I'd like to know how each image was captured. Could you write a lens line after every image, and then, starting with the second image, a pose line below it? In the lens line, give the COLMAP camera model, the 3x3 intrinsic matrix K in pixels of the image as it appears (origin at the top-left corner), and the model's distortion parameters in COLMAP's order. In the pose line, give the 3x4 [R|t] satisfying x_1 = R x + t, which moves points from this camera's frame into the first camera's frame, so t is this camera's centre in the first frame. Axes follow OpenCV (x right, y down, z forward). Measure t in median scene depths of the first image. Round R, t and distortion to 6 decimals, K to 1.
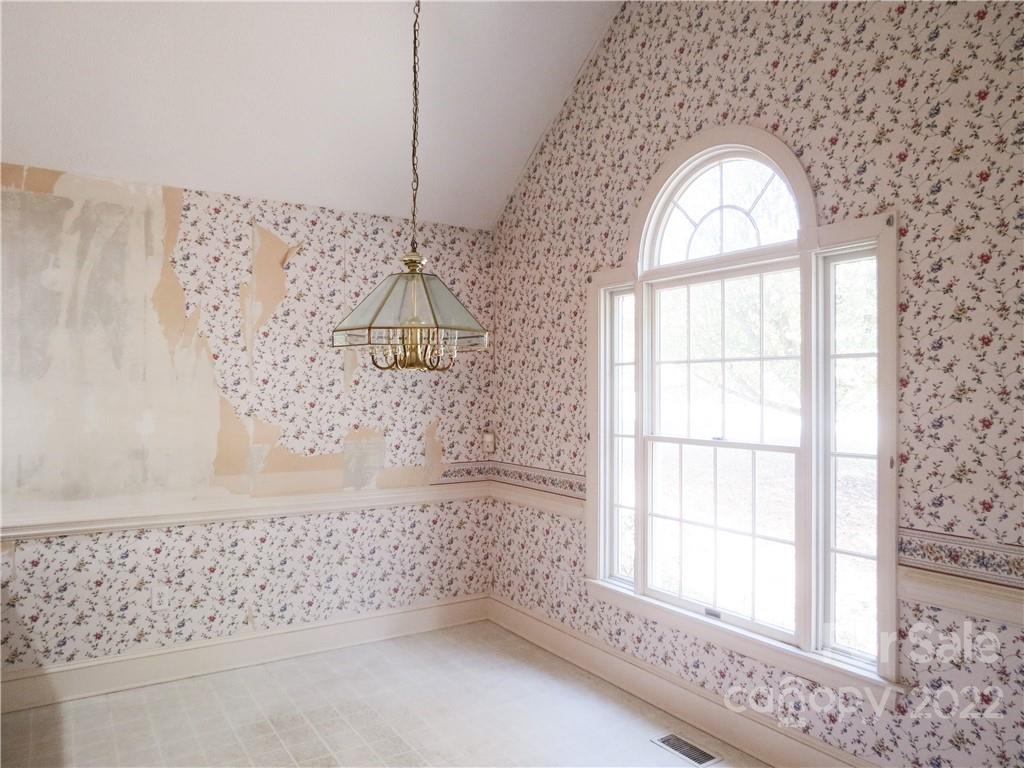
lens RADIAL K [[728.1, 0, 512.0], [0, 728.1, 384.0], [0, 0, 1]] dist [-0.028918, 0.006756]
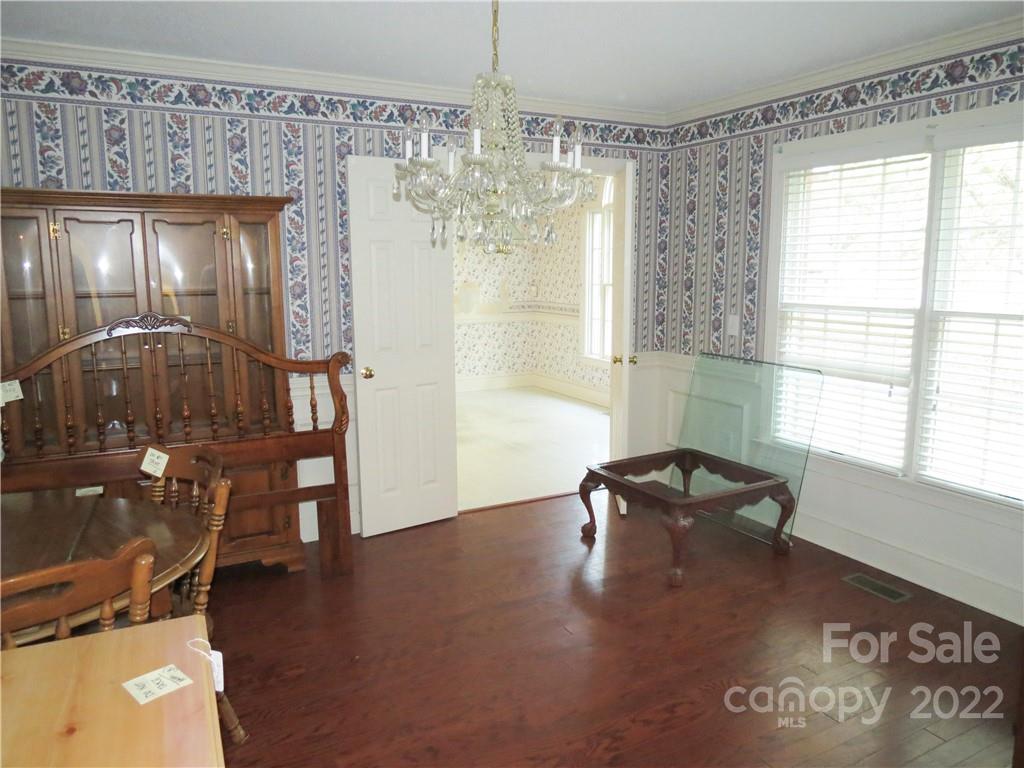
lens RADIAL K [[727.7, 0, 518.1], [0, 727.7, 380.8], [0, 0, 1]] dist [-0.028962, 0.012729]
pose [[0.996709, 0.008508, -0.080615, 0.094063], [0.005039, 0.986051, 0.166367, -0.002630], [0.080906, -0.166226, 0.982763, -1.023710]]
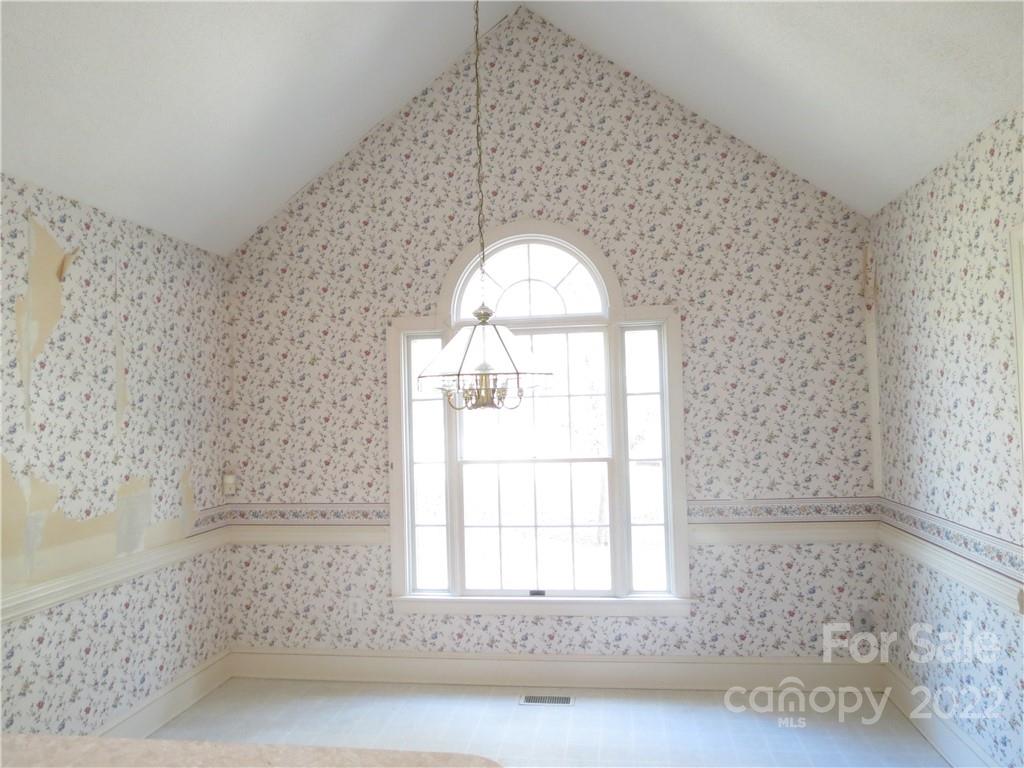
lens RADIAL K [[727.7, 0, 518.1], [0, 727.7, 380.8], [0, 0, 1]] dist [-0.028962, 0.012729]
pose [[0.654950, 0.009407, 0.755614, -0.584215], [0.023487, 0.999186, -0.032797, -0.015123], [-0.755307, 0.039227, 0.654196, 0.134079]]
